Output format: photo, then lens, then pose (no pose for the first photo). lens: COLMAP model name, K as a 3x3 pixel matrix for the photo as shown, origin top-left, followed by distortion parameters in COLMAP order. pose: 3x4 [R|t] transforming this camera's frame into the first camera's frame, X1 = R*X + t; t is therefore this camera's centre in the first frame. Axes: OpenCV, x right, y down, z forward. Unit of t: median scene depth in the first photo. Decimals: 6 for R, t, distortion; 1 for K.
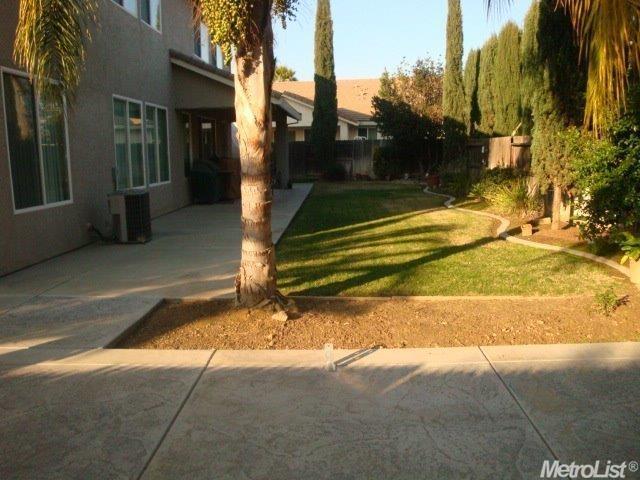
lens RADIAL K [[528.2, 0, 319.7], [0, 528.2, 236.4], [0, 0, 1]] dist [-0.155113, 0.138084]
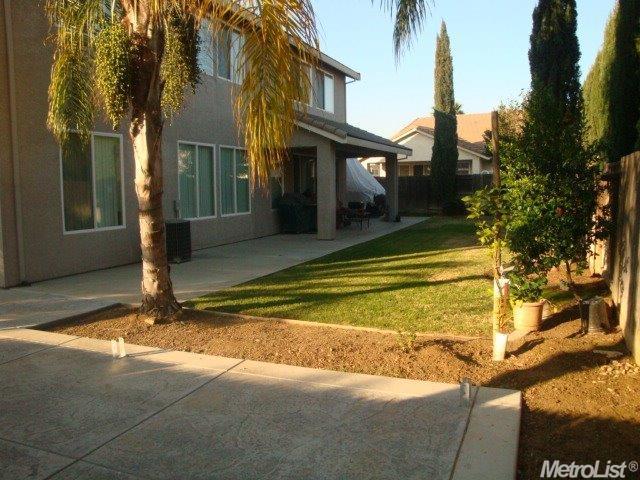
lens RADIAL K [[528.2, 0, 319.7], [0, 528.2, 236.4], [0, 0, 1]] dist [-0.155113, 0.138084]
pose [[0.932039, 0.034587, -0.360704, 0.753427], [-0.056116, 0.997202, -0.049381, -0.013389], [0.357987, 0.066266, 0.931372, -0.044421]]
